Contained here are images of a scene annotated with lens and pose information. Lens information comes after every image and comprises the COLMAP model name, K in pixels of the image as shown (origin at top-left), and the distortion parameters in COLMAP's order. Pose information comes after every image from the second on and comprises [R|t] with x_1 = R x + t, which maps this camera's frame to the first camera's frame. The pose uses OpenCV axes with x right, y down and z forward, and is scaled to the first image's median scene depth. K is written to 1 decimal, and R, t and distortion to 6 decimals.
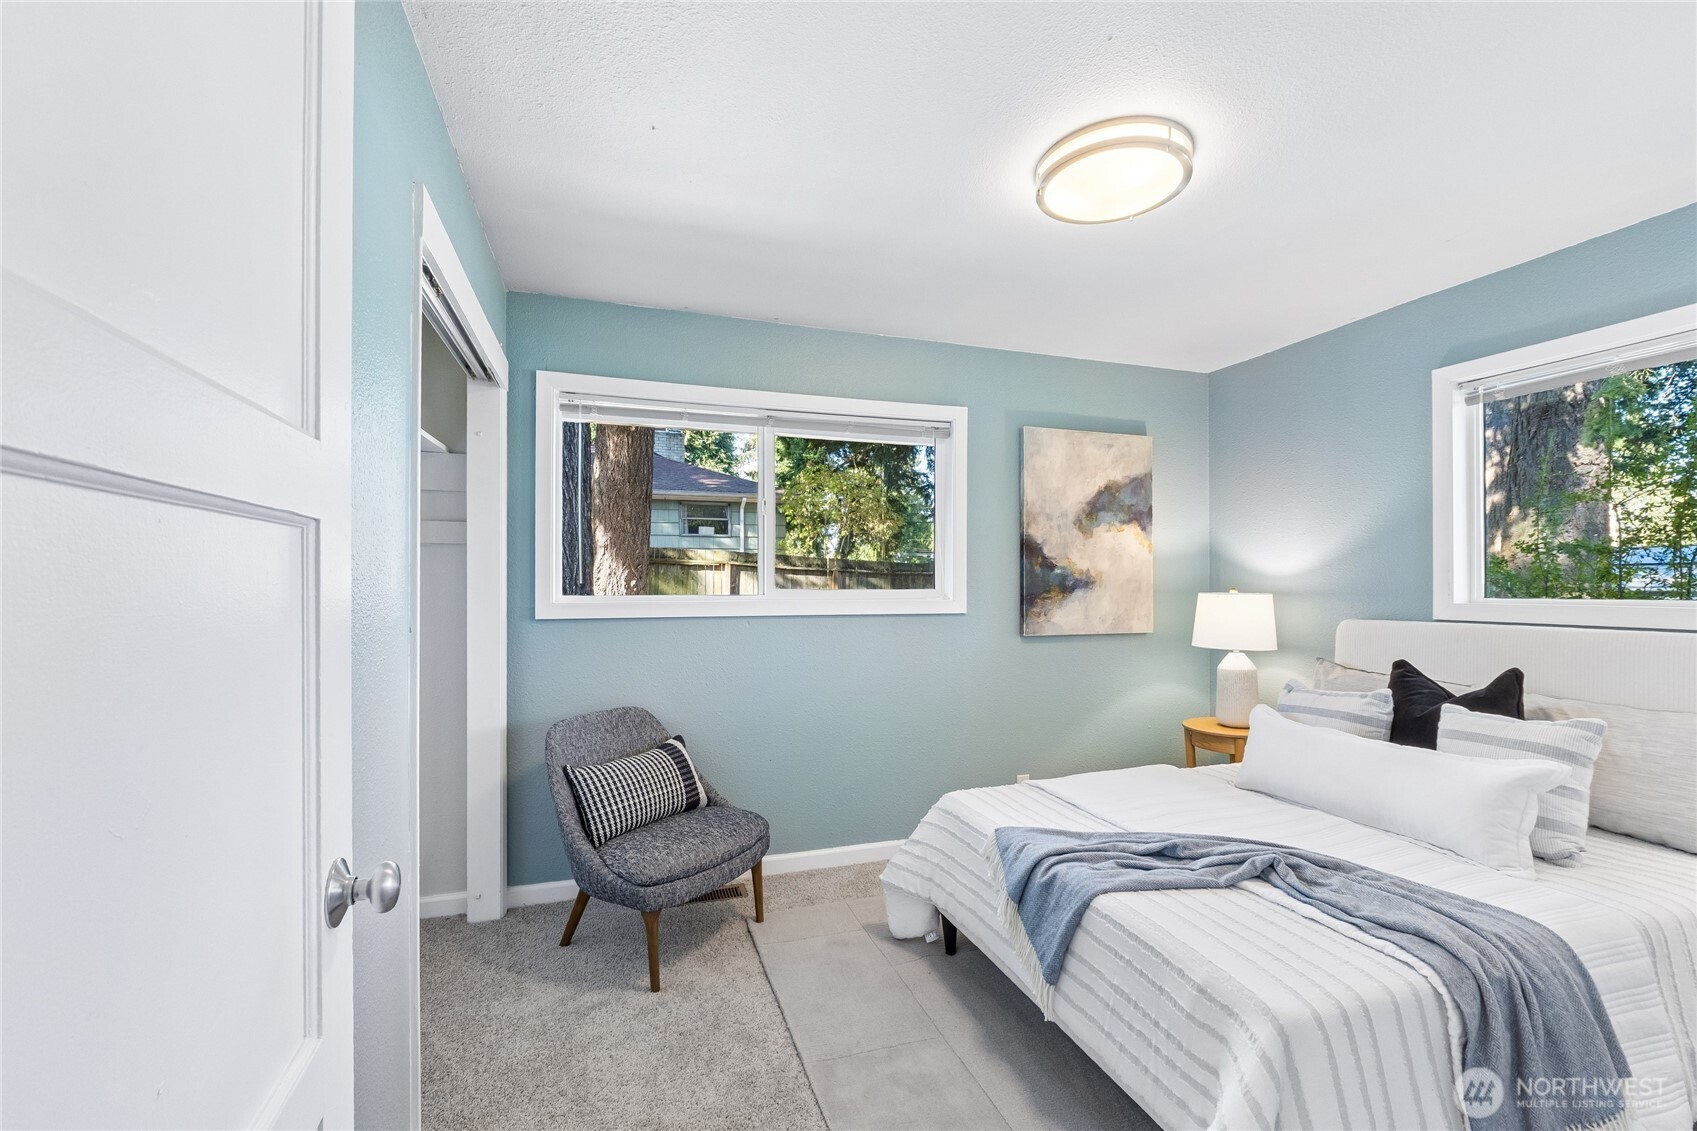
lens RADIAL K [[704.9, 0, 854.1], [0, 704.9, 577.8], [0, 0, 1]] dist [-0.002471, -0.000313]
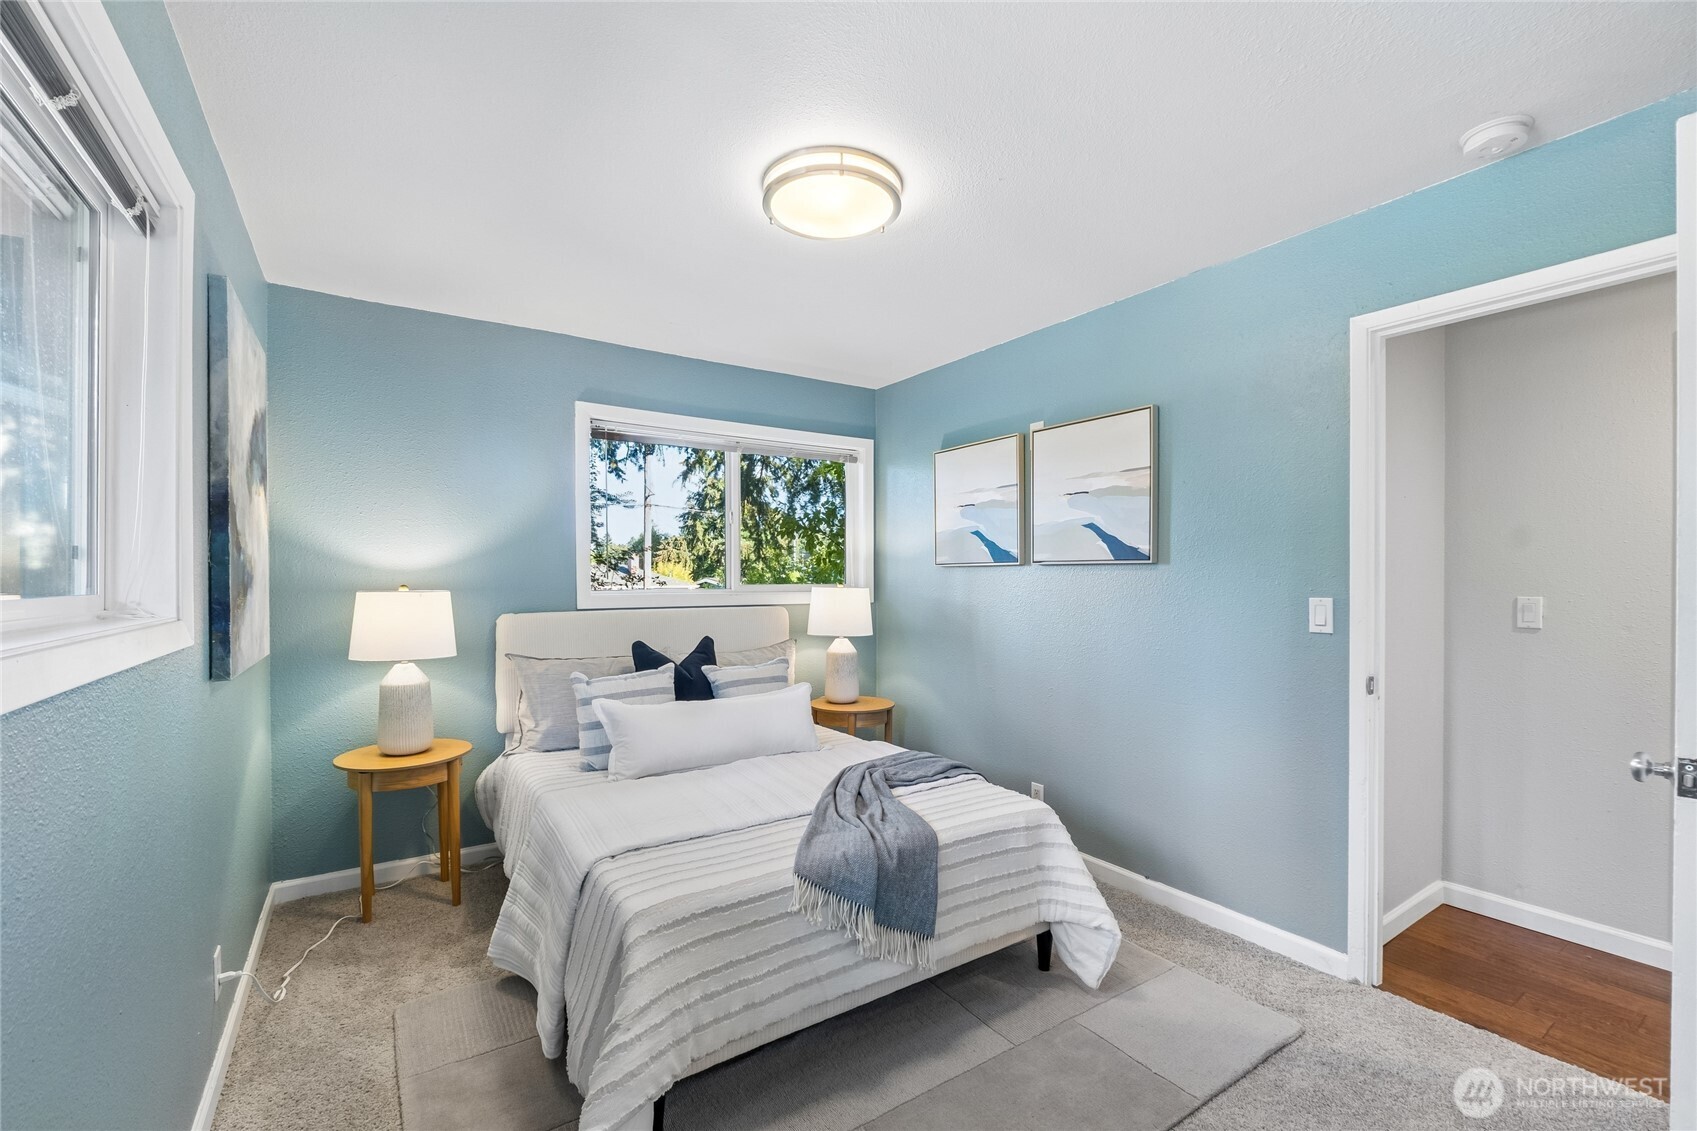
lens RADIAL K [[704.9, 0, 851.4], [0, 704.9, 570.9], [0, 0, 1]] dist [-0.002471, -0.000313]
pose [[-0.246538, 0.007592, 0.969103, -0.642227], [-0.010546, 0.999889, -0.010517, 0.000700], [-0.969076, -0.012813, -0.246430, 1.147282]]
